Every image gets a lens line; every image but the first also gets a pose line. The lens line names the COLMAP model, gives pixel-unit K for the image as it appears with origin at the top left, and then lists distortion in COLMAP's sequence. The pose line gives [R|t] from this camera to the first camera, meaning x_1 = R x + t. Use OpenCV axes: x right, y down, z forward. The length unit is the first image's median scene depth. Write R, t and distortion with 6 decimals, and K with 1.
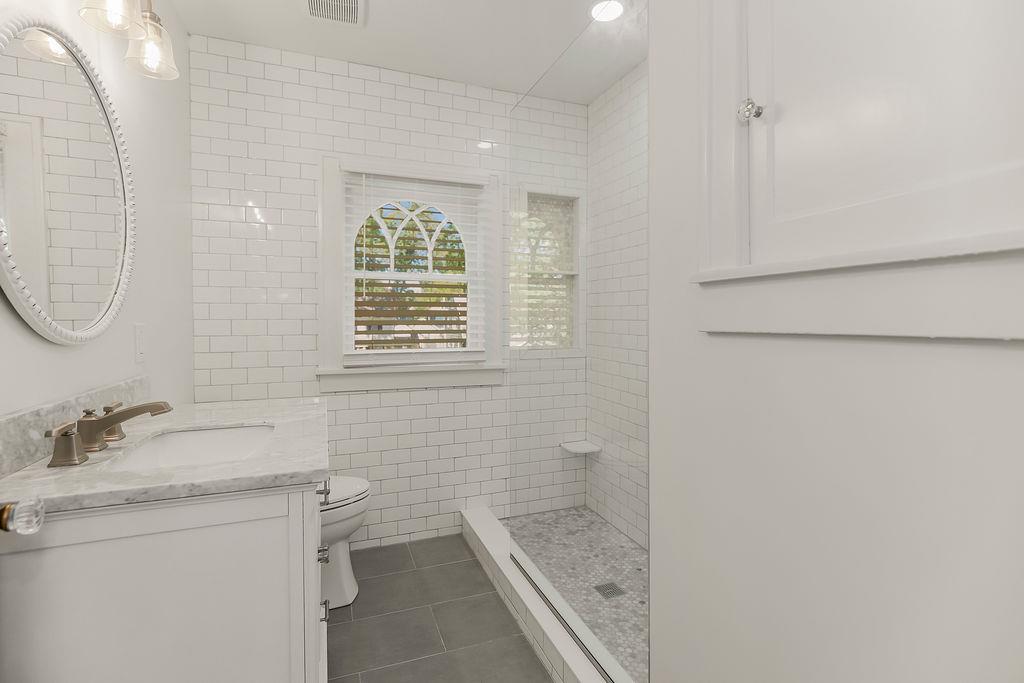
lens RADIAL K [[474.1, 0, 511.3], [0, 474.1, 348.1], [0, 0, 1]] dist [-0.001716, -0.000305]
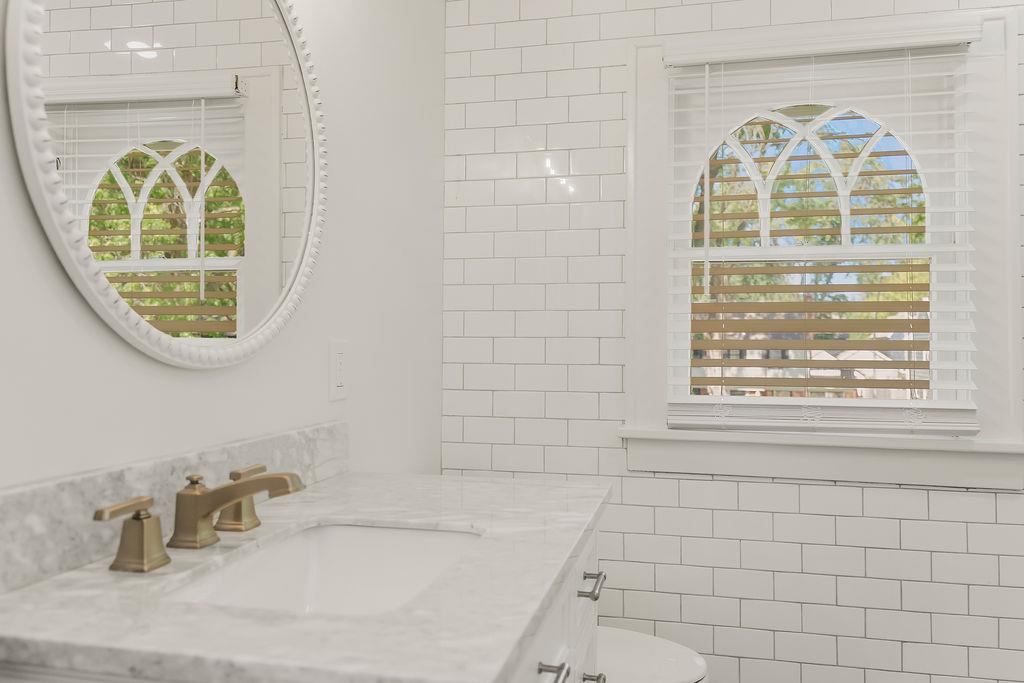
lens RADIAL K [[920.4, 0, 511.5], [0, 920.4, 336.8], [0, 0, 1]] dist [0.036907, -0.020495]
pose [[0.810421, 0.002696, -0.585841, 0.107546], [-0.038734, 0.998048, -0.048989, -0.003090], [0.584566, 0.062393, 0.808944, 0.044358]]
